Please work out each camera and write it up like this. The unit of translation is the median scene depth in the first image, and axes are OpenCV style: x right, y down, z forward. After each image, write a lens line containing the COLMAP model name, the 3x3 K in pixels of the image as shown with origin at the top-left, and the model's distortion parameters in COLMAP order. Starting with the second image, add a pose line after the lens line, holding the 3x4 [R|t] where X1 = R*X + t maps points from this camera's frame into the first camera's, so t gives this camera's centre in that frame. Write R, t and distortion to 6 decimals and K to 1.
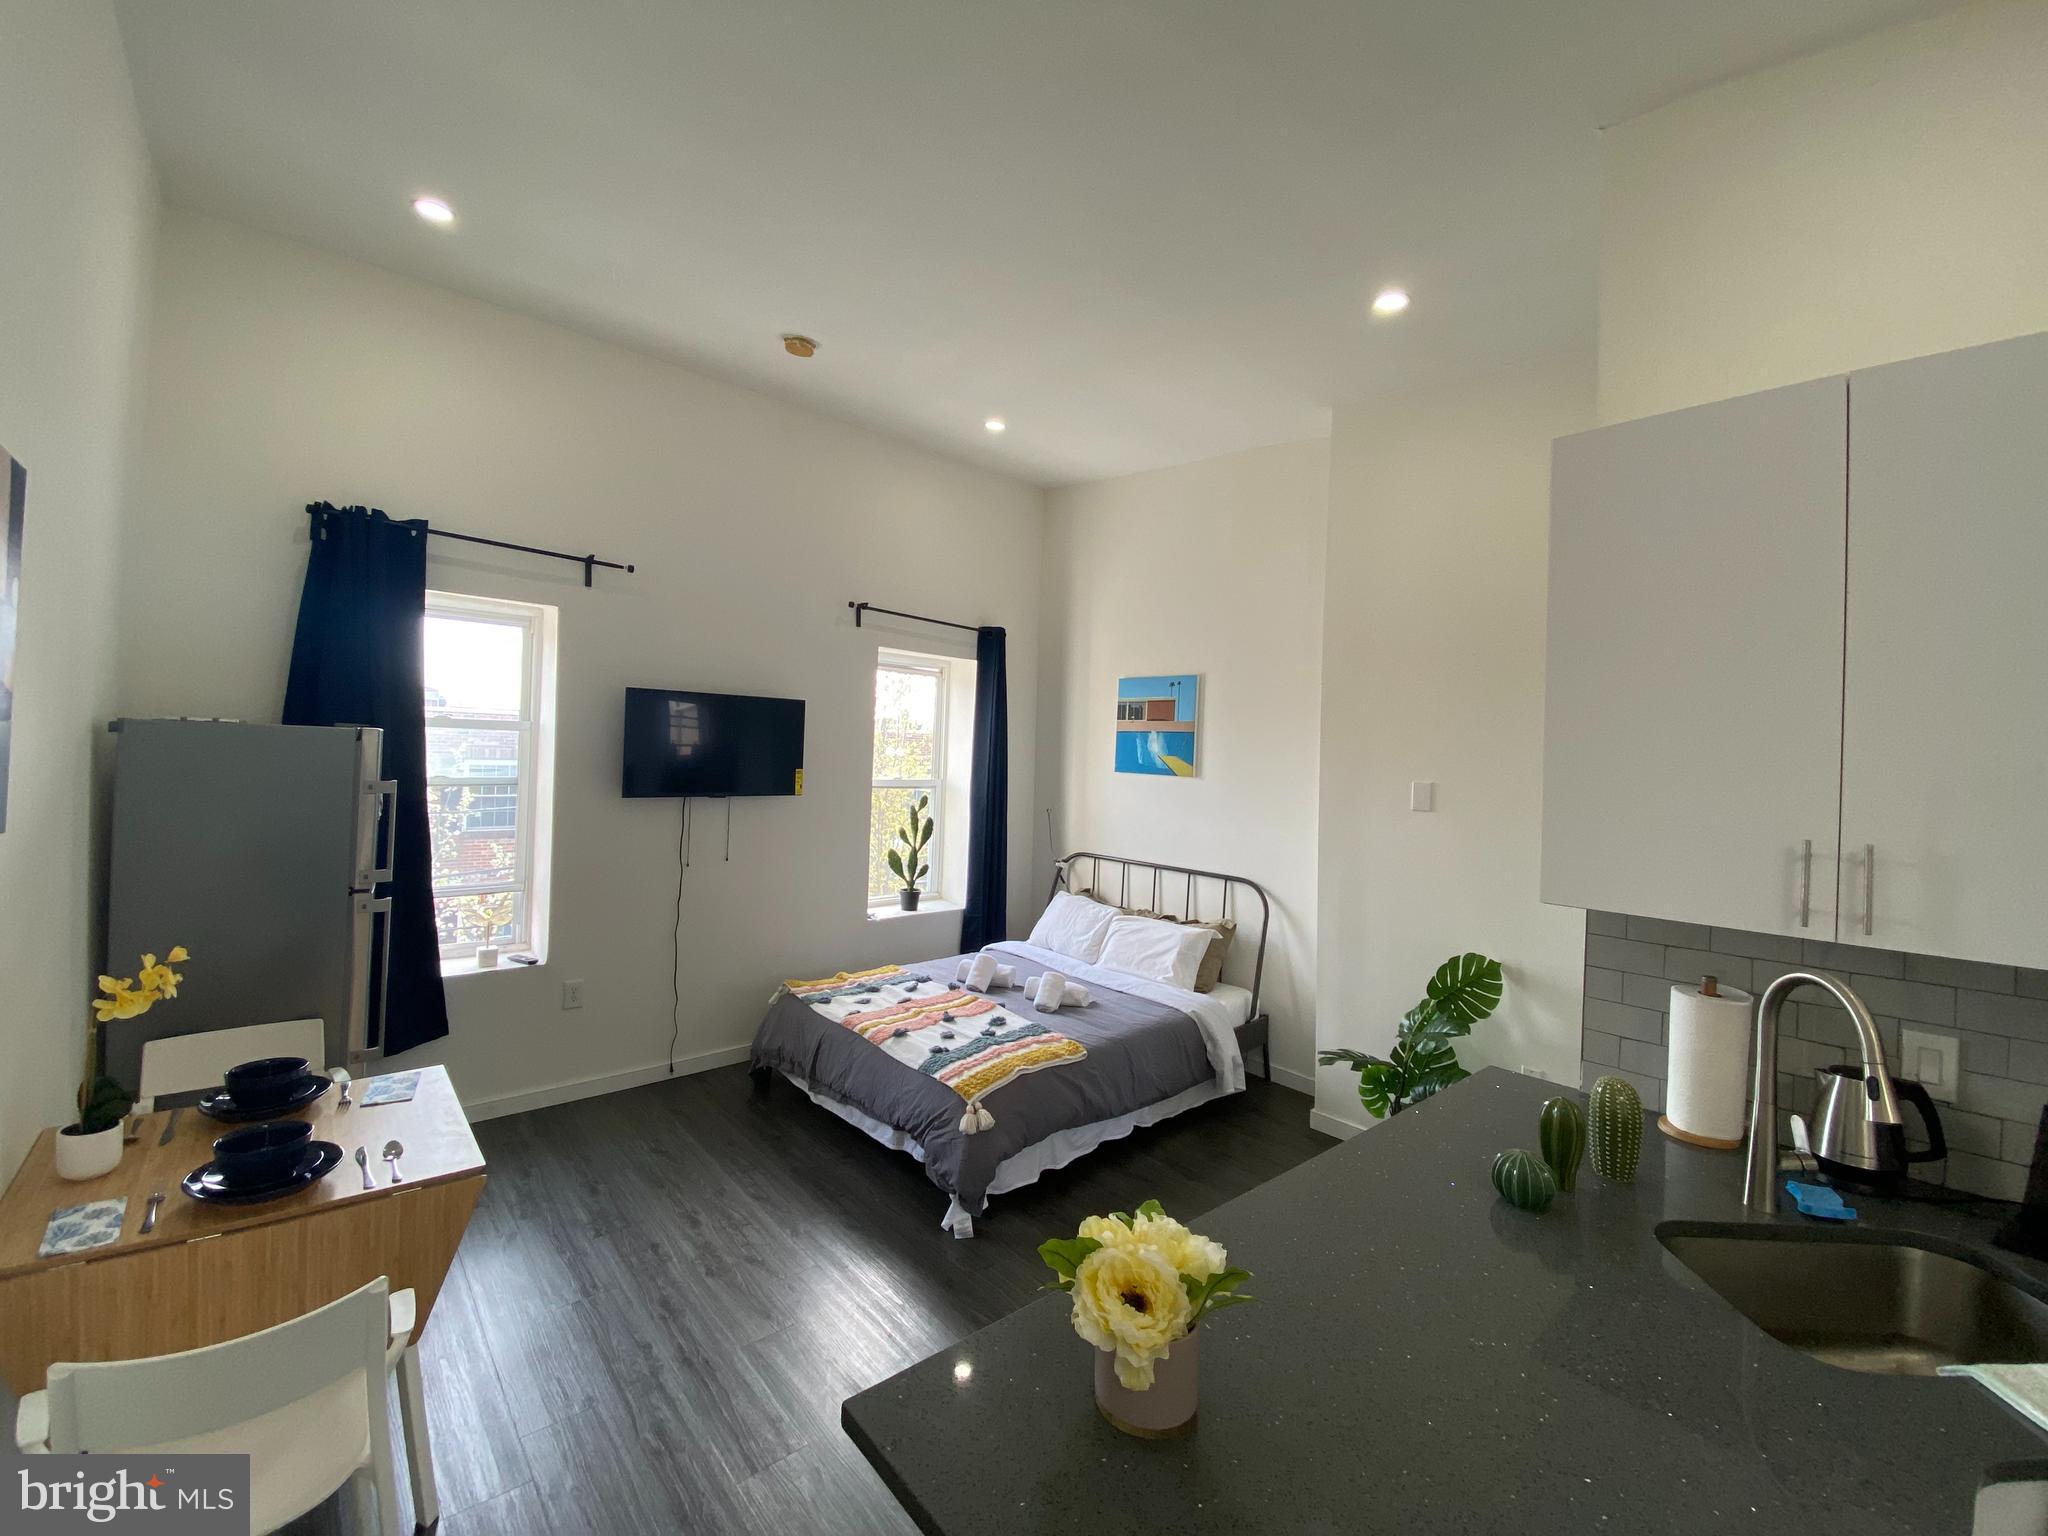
lens RADIAL K [[833.6, 0, 1022.3], [0, 833.6, 740.1], [0, 0, 1]] dist [0.034532, -0.024778]
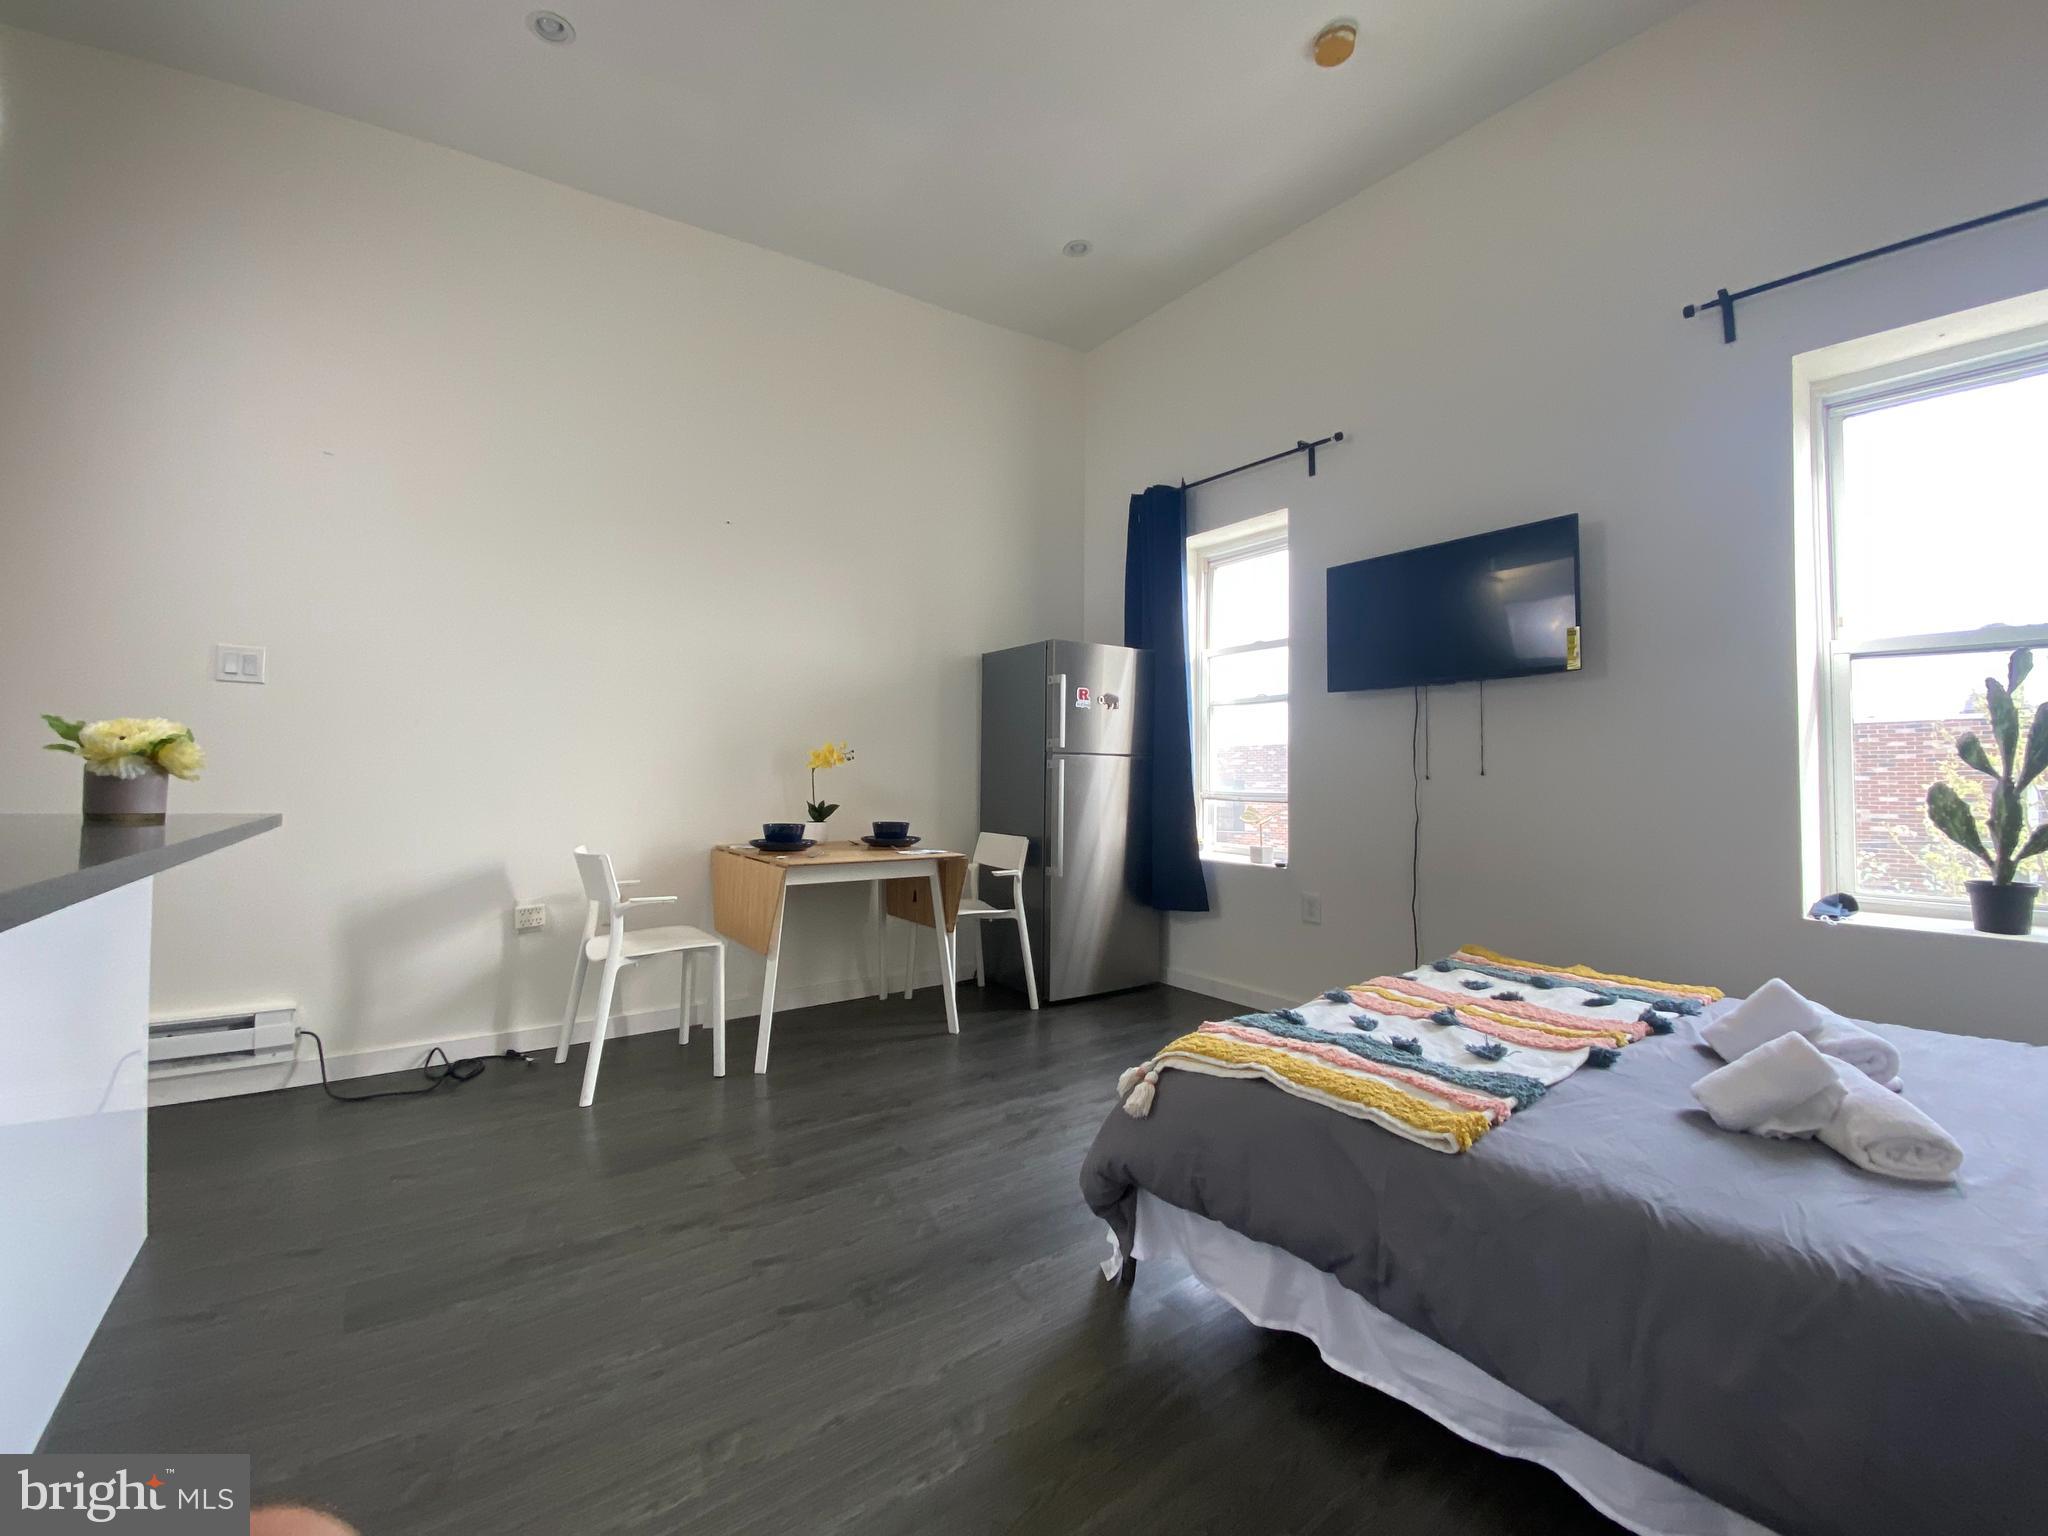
lens RADIAL K [[813.5, 0, 1022.1], [0, 813.5, 753.1], [0, 0, 1]] dist [0.000551, 0.000056]
pose [[-0.057573, -0.076095, -0.995437, 0.343405], [-0.005778, 0.997100, -0.075887, 0.172217], [0.998325, 0.001382, -0.057846, 0.627820]]
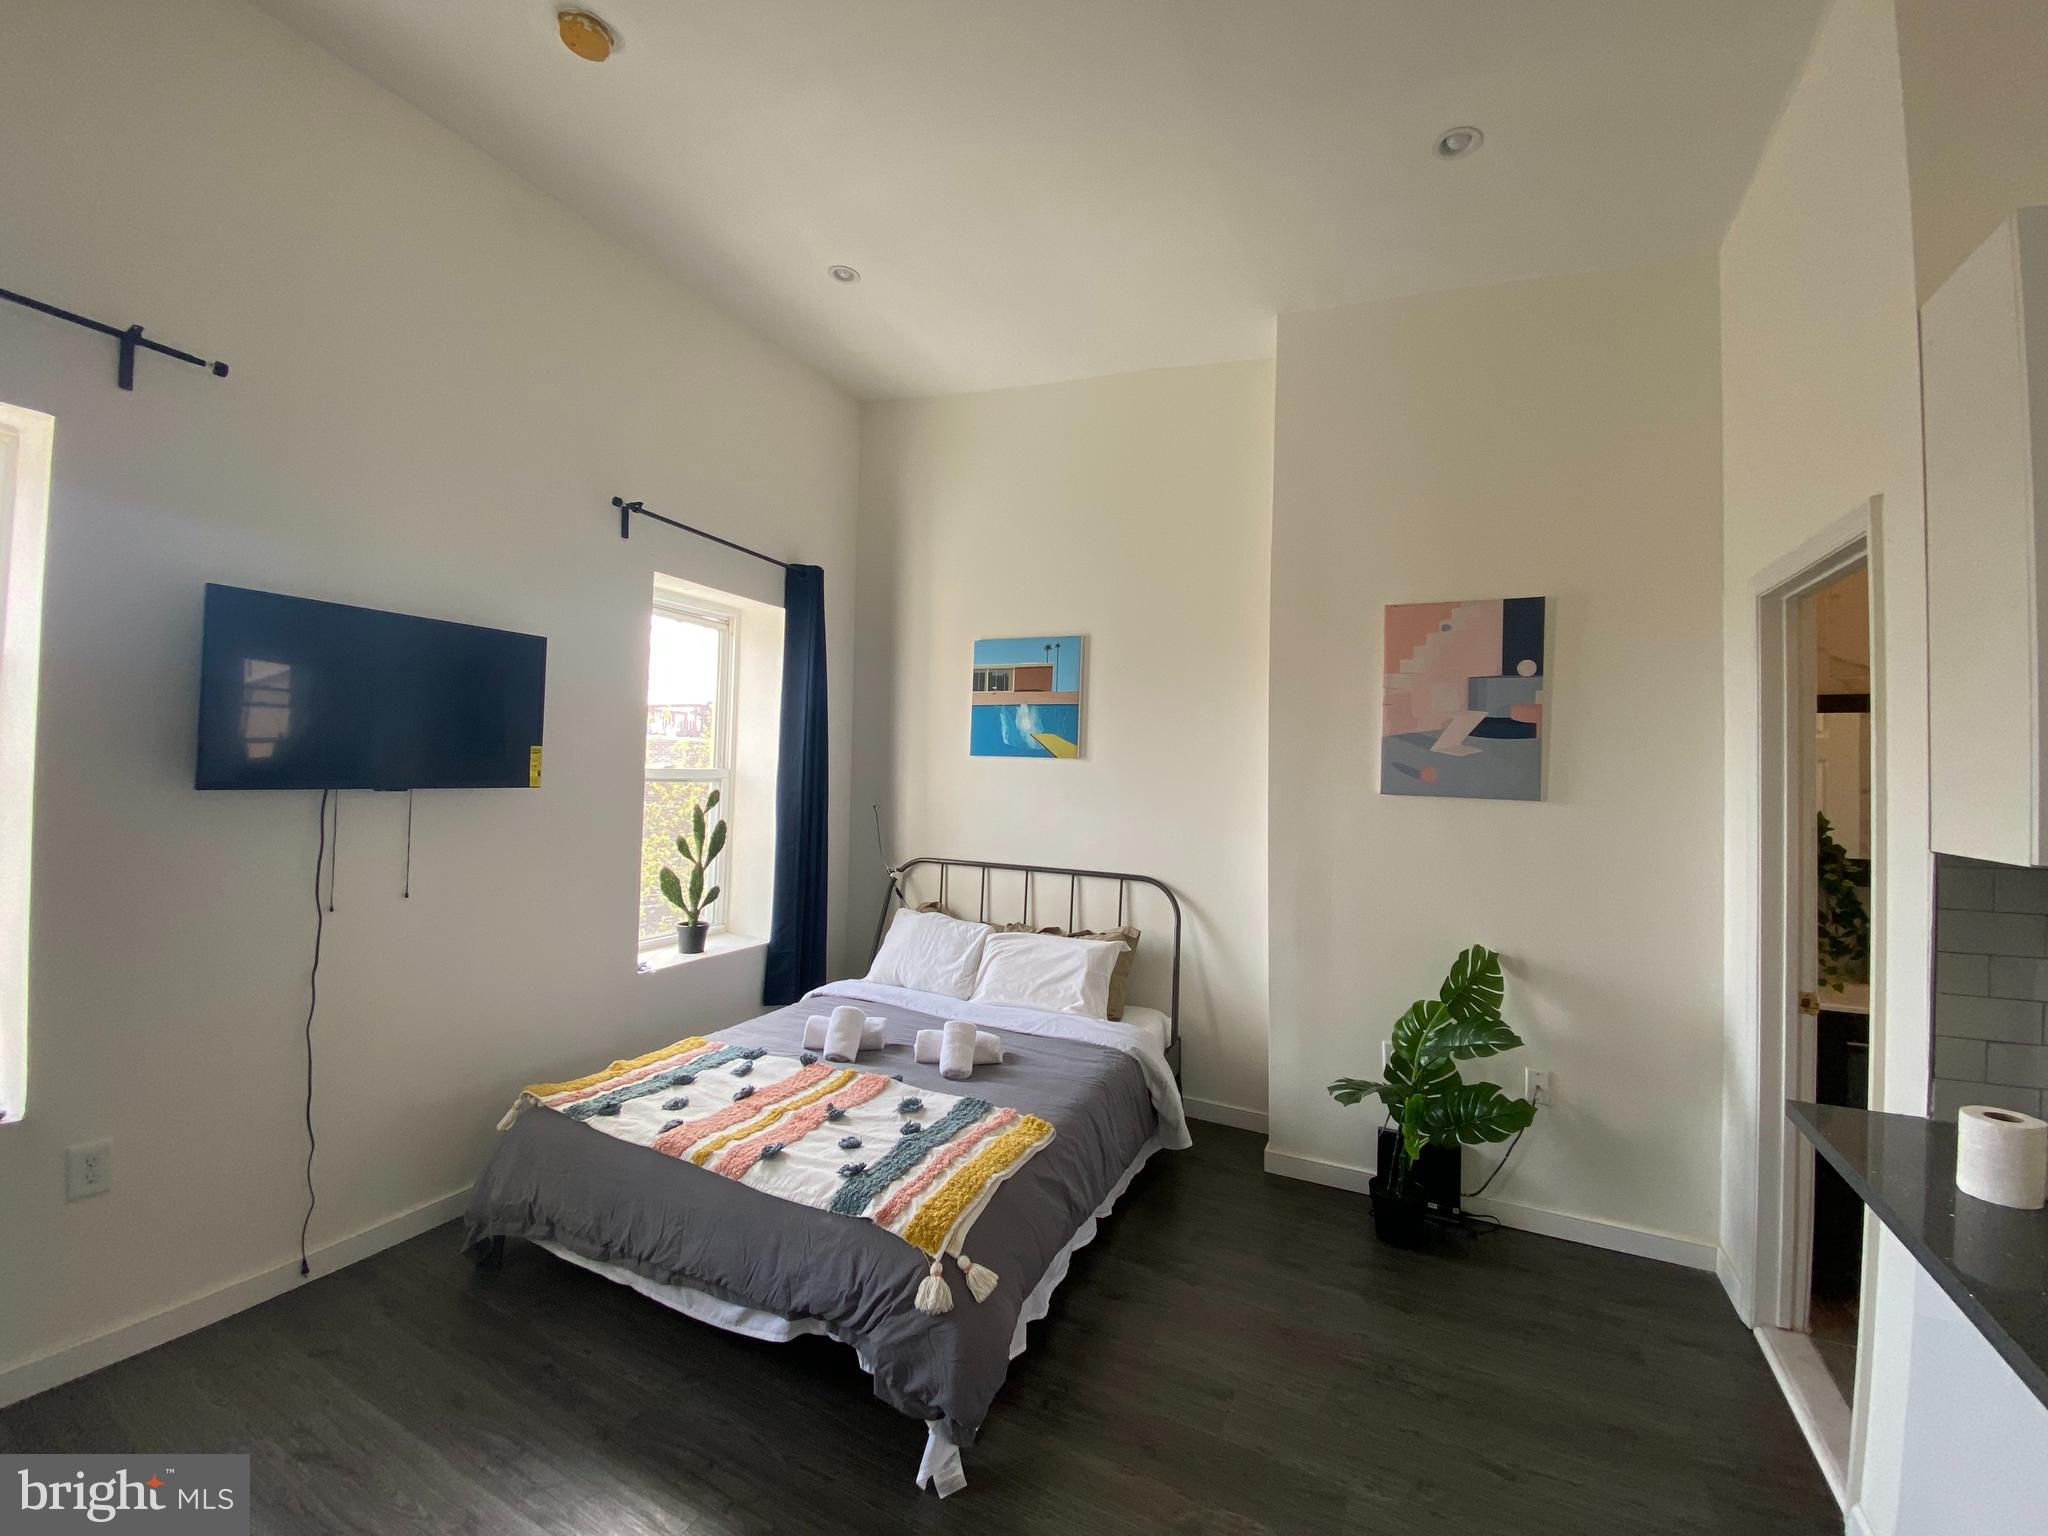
lens RADIAL K [[833.6, 0, 1022.3], [0, 833.6, 740.1], [0, 0, 1]] dist [0.034532, -0.024778]
pose [[0.928544, 0.000809, 0.371221, -0.160902], [0.002748, 0.999955, -0.009054, 0.034762], [-0.371211, 0.009428, 0.928501, 0.263046]]
